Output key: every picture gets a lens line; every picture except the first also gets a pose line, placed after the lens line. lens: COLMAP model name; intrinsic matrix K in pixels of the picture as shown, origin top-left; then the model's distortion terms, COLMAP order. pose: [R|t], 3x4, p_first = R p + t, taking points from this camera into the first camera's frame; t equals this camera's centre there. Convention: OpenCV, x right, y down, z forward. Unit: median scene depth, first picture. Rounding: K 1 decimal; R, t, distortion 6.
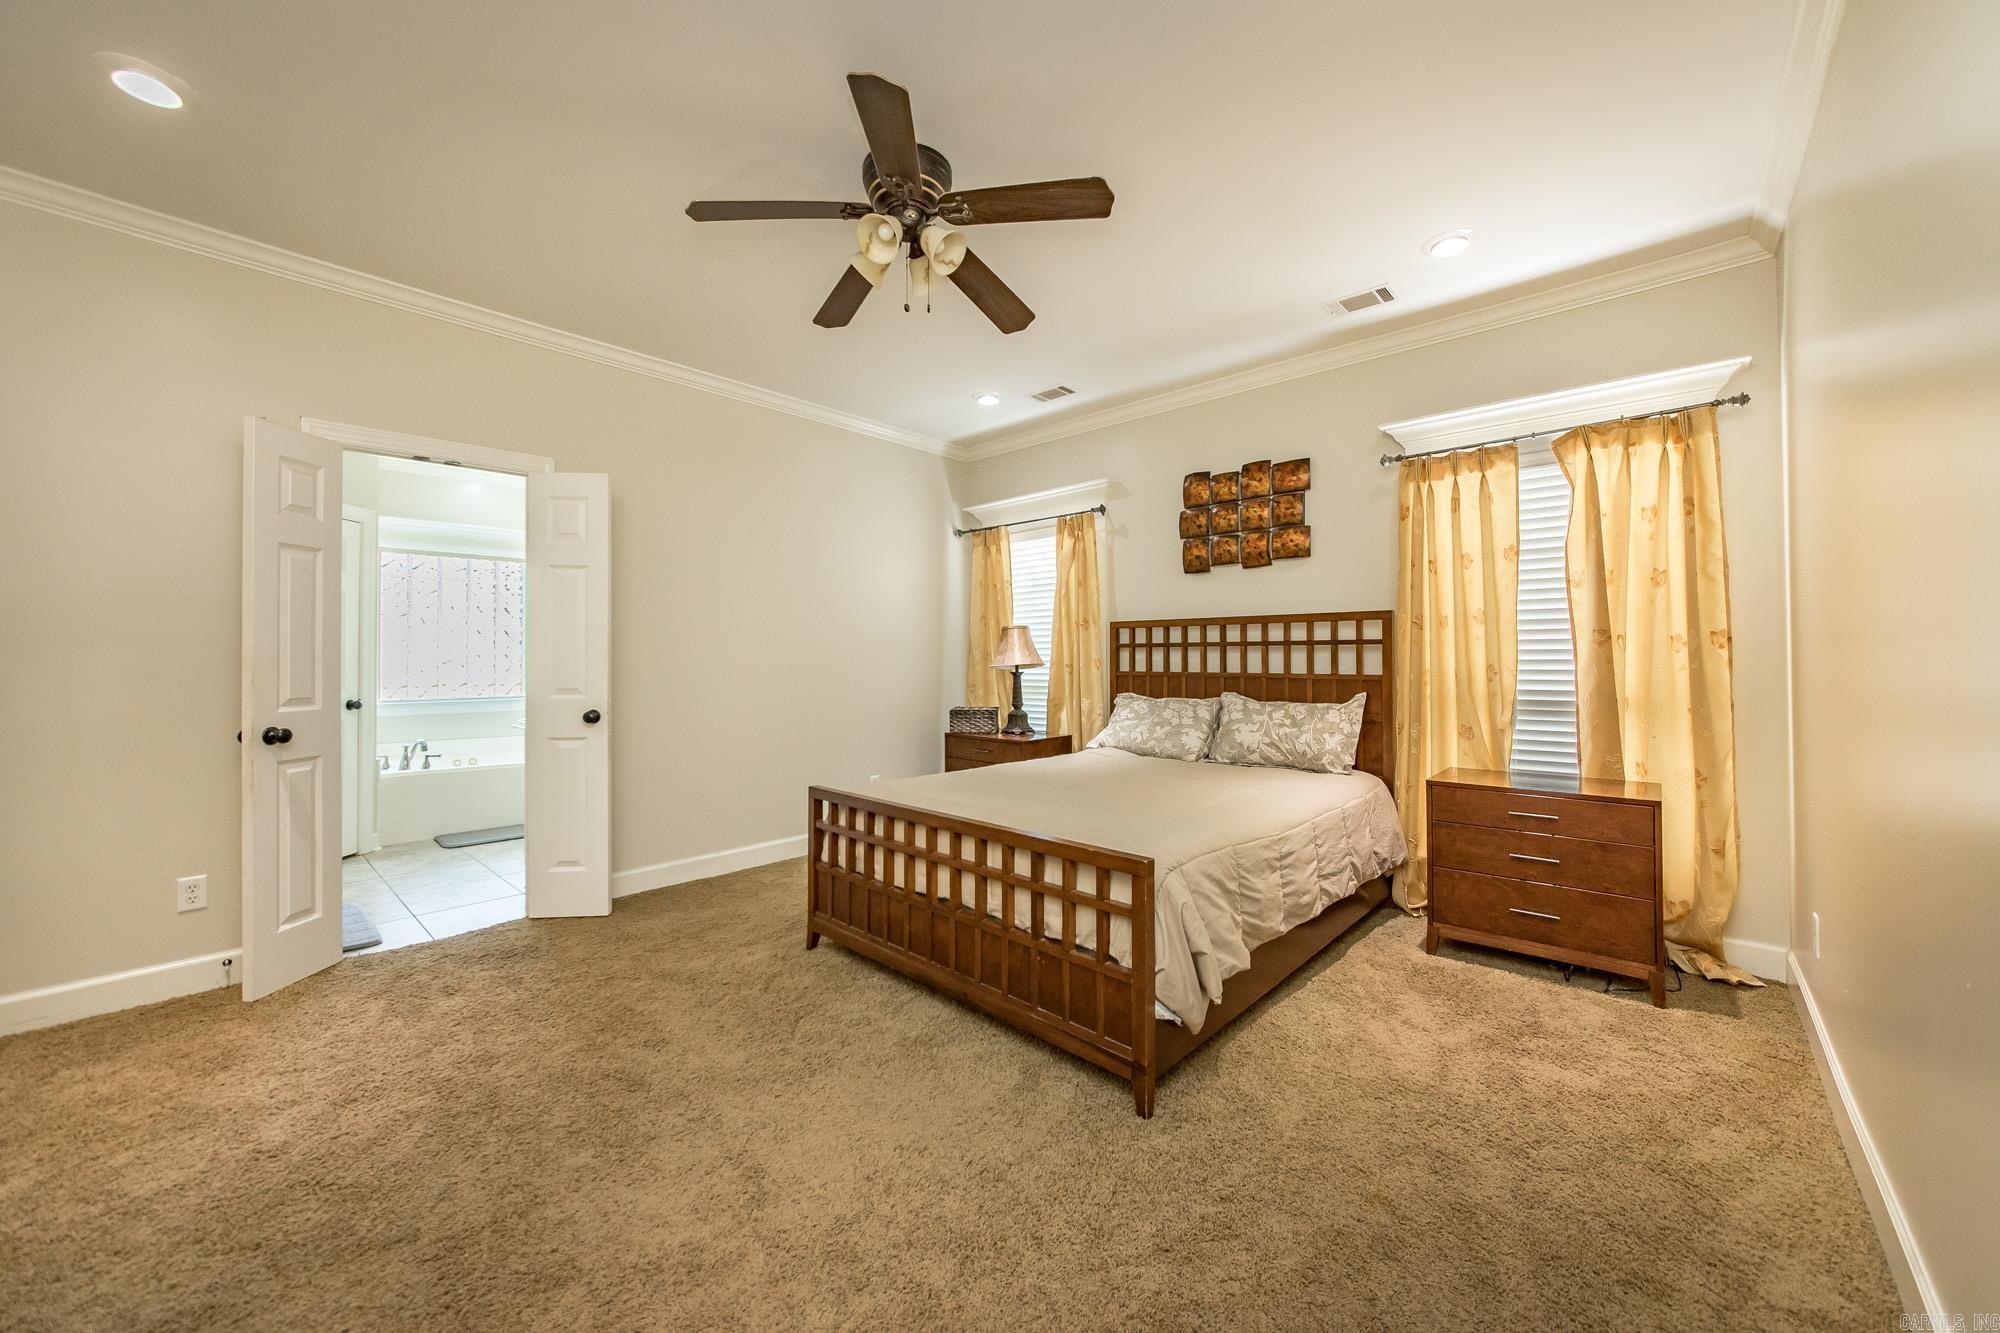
lens RADIAL K [[713.2, 0, 1000.0], [0, 713.2, 666.5], [0, 0, 1]] dist [-0.010496, -0.000082]
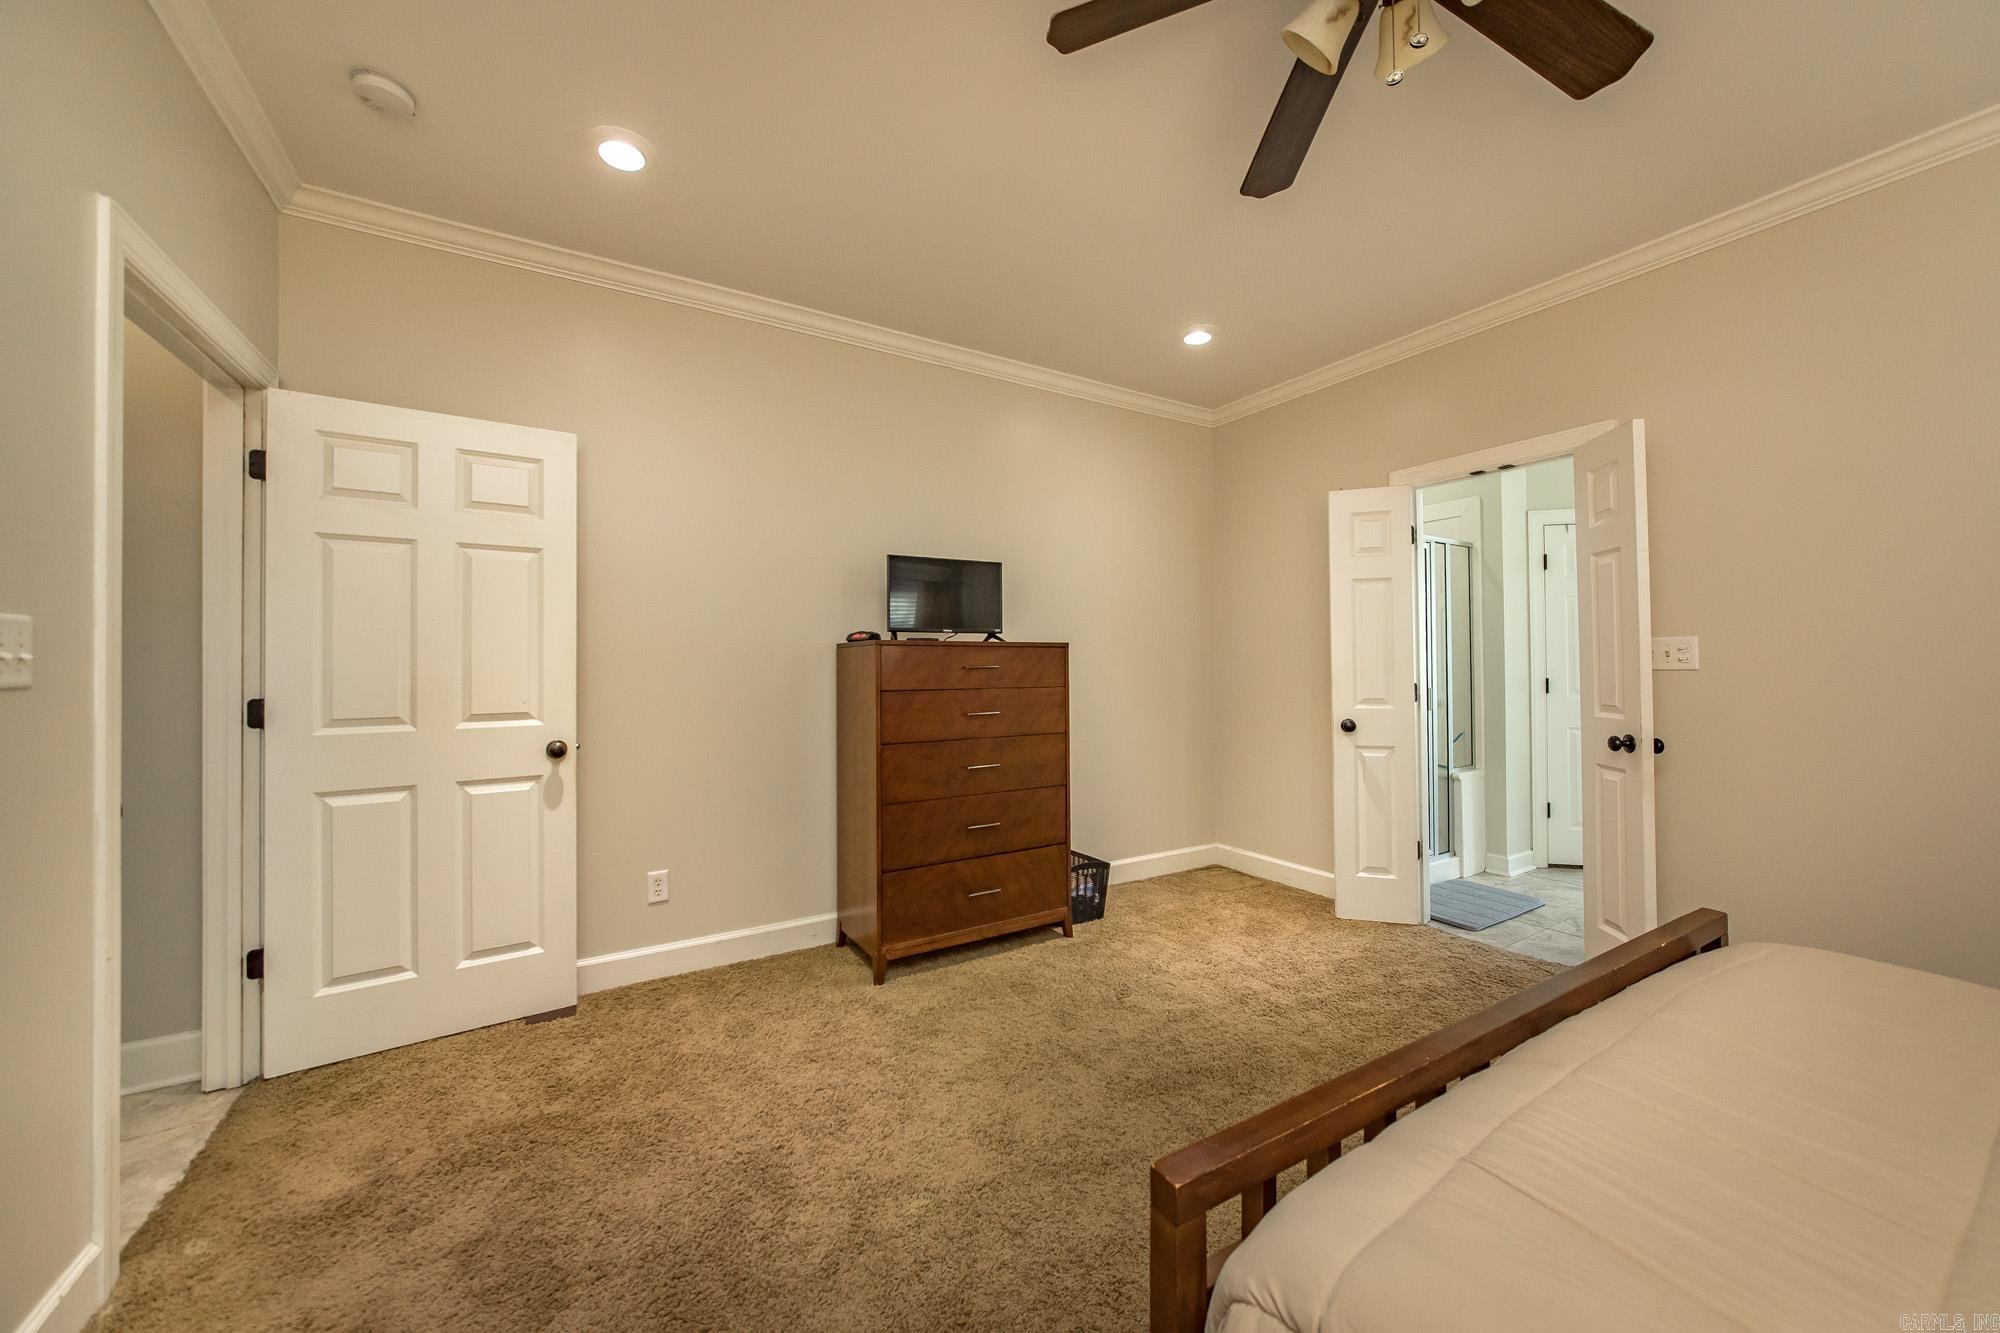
lens RADIAL K [[713.2, 0, 1000.0], [0, 713.2, 666.5], [0, 0, 1]] dist [-0.010496, -0.000082]
pose [[-0.298994, -0.009638, -0.954206, 0.436629], [0.003509, 0.999931, -0.011200, -0.000953], [0.954249, -0.006697, -0.298939, 0.750900]]
